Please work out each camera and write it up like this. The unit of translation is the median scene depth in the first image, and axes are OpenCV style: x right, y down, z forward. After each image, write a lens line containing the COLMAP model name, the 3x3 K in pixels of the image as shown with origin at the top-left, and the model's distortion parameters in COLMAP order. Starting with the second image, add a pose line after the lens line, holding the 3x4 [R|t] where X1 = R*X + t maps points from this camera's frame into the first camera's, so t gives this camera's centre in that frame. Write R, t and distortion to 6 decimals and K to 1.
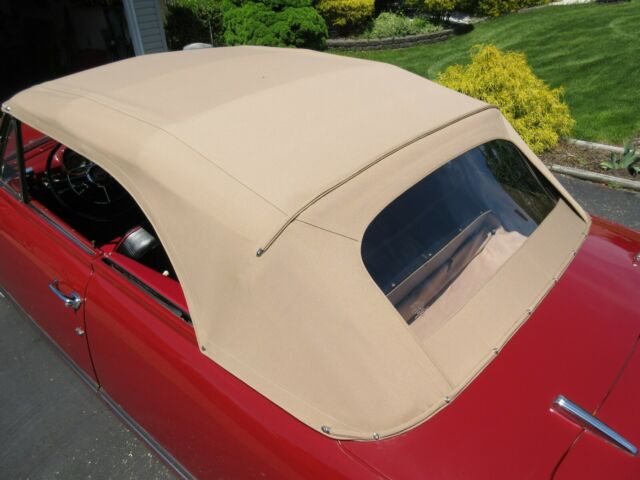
lens RADIAL K [[502.3, 0, 320.0], [0, 502.3, 240.0], [0, 0, 1]] dist [-0.009077, -0.006525]
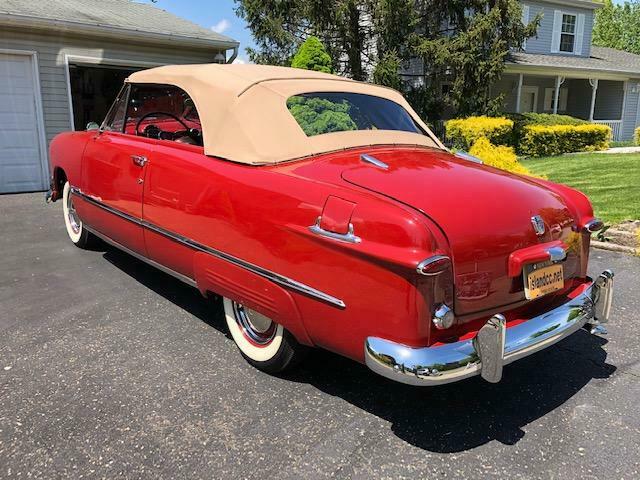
lens RADIAL K [[502.3, 0, 320.0], [0, 502.3, 240.0], [0, 0, 1]] dist [-0.009077, -0.006525]
pose [[0.992309, 0.074660, -0.098739, 0.065028], [-0.096777, 0.965254, -0.242732, 0.149004], [0.077186, 0.250421, 0.965055, -0.124300]]
